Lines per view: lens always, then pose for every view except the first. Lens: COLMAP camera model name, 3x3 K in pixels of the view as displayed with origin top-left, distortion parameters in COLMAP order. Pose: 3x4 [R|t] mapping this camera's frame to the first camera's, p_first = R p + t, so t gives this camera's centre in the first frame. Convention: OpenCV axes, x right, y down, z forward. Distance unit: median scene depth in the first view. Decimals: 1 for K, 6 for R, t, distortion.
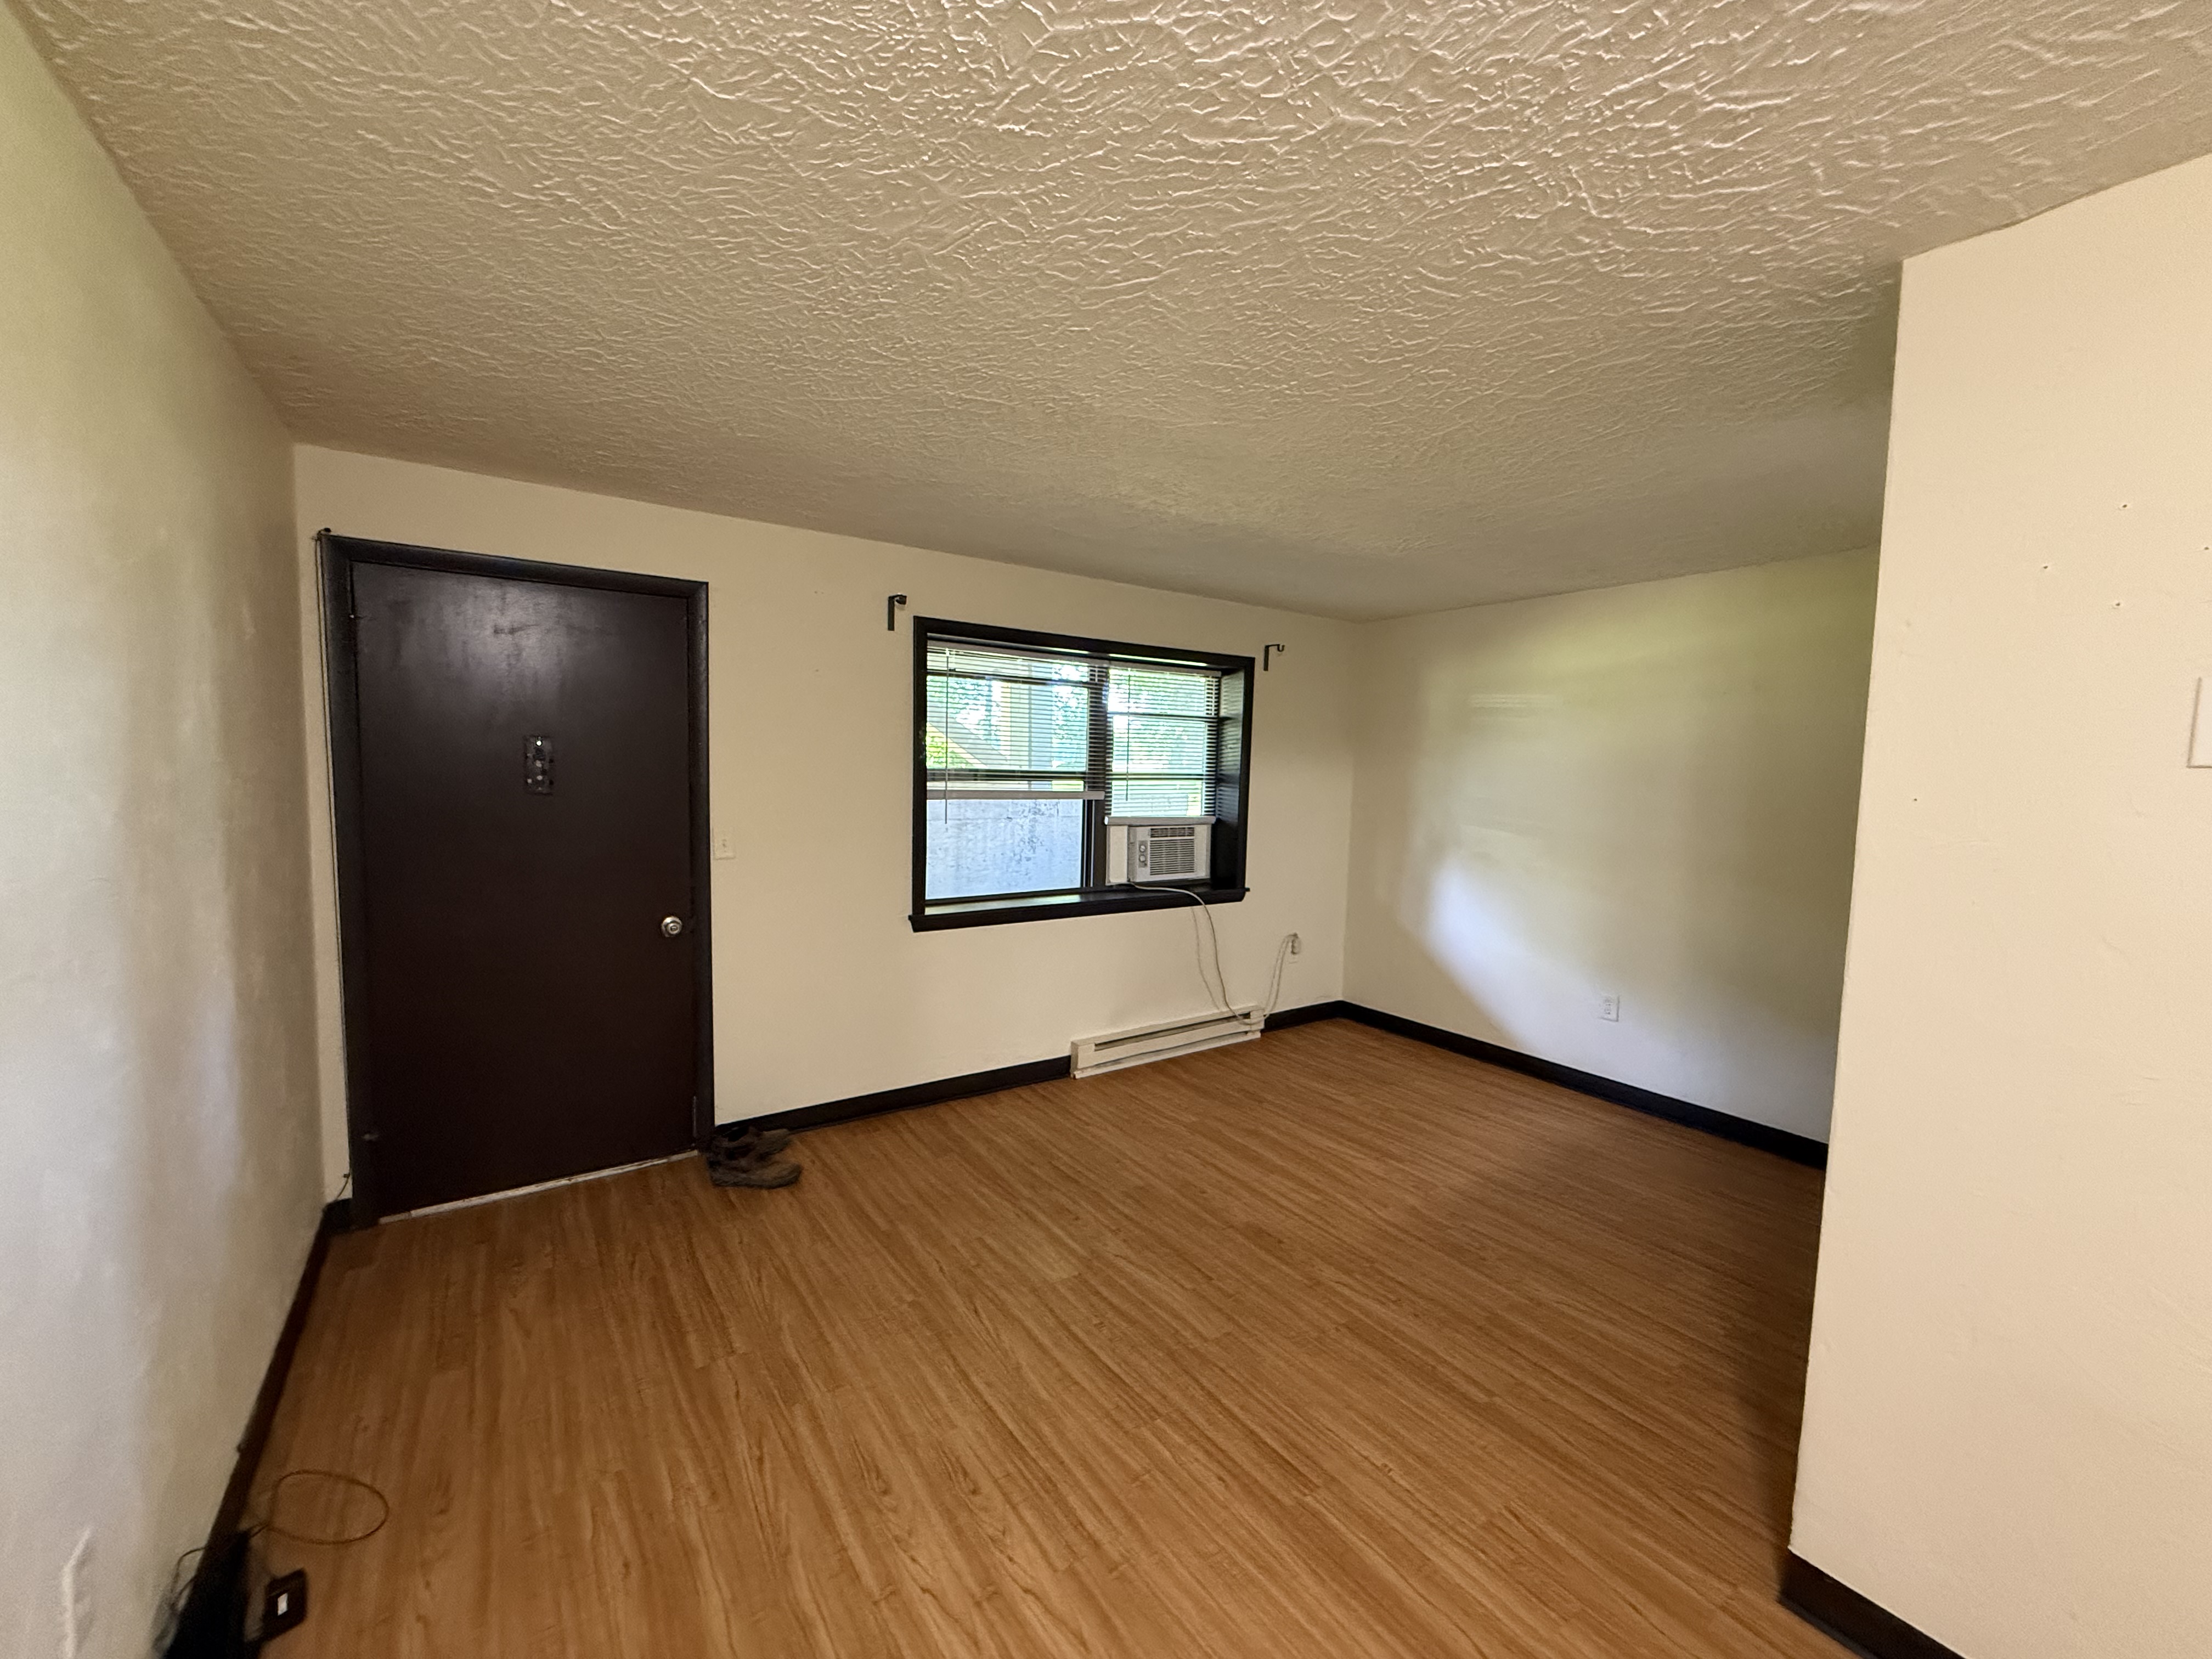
lens RADIAL K [[886.3, 0, 1099.4], [0, 886.3, 830.5], [0, 0, 1]] dist [-0.001128, -0.000121]
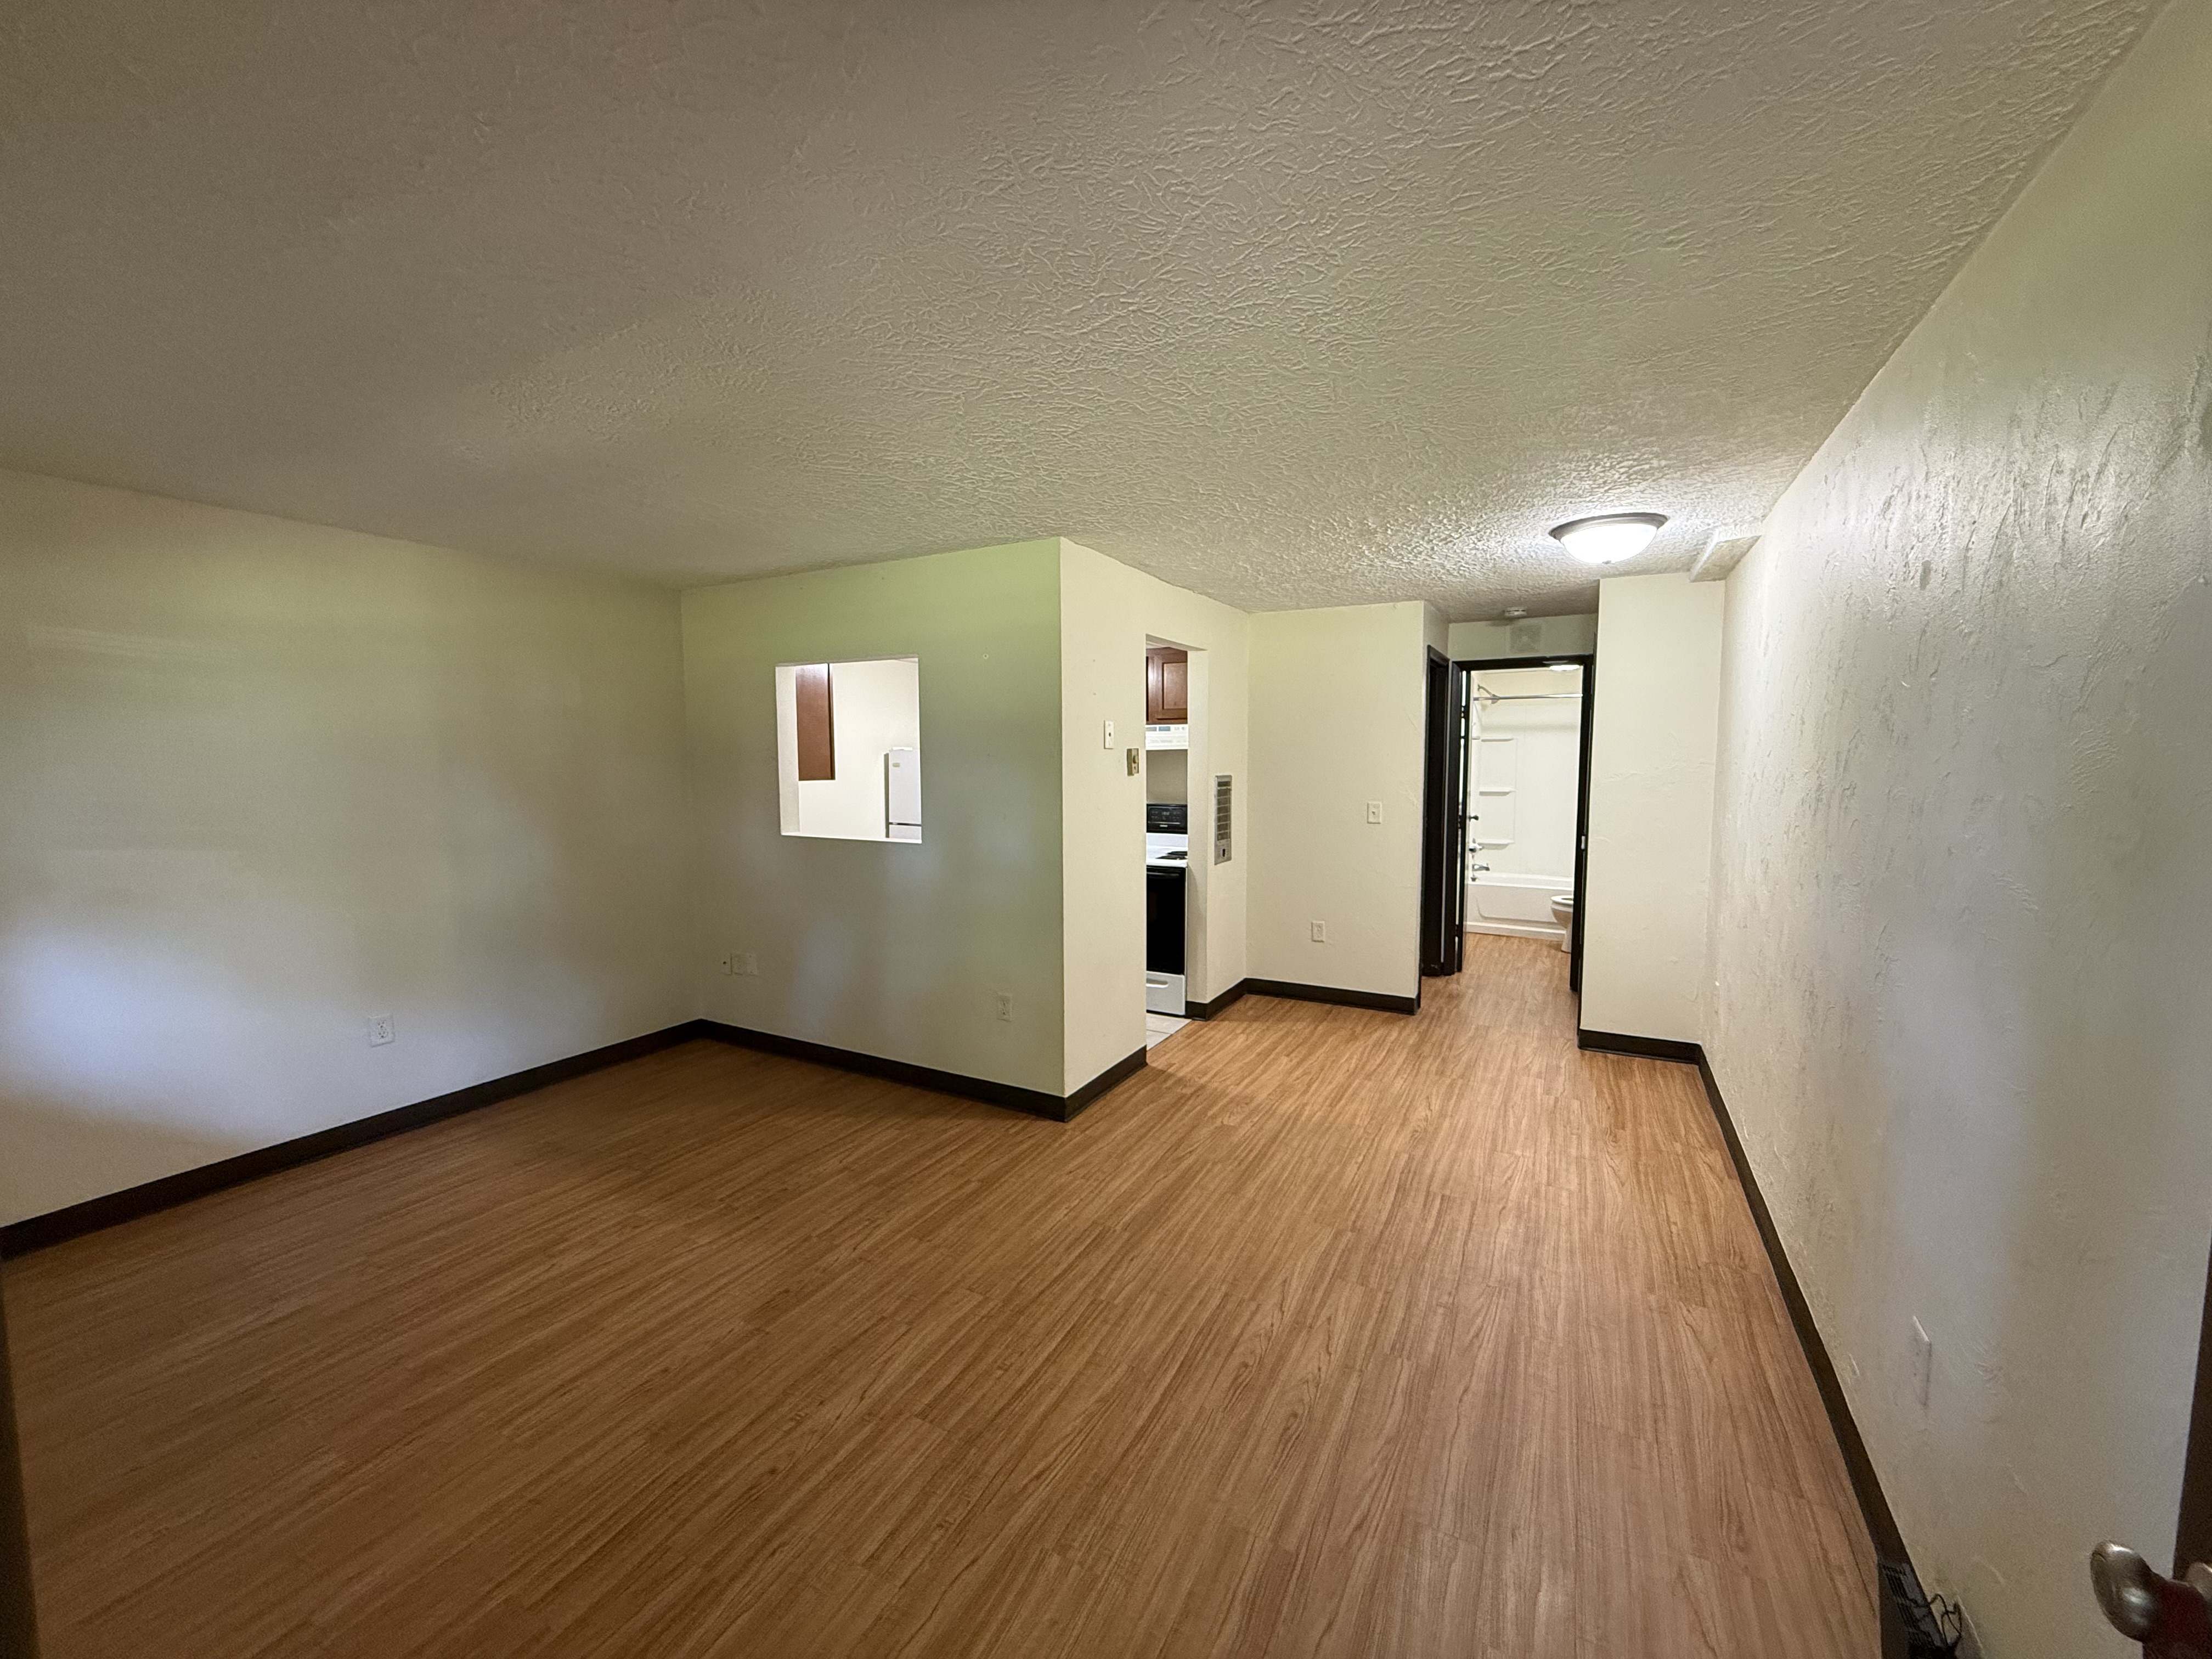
lens RADIAL K [[886.3, 0, 1098.6], [0, 886.3, 826.7], [0, 0, 1]] dist [-0.001128, -0.000121]
pose [[-0.461245, -0.093767, 0.882304, -0.803105], [0.058269, 0.989052, 0.135573, -0.116682], [-0.885357, 0.113943, -0.450732, 1.261357]]
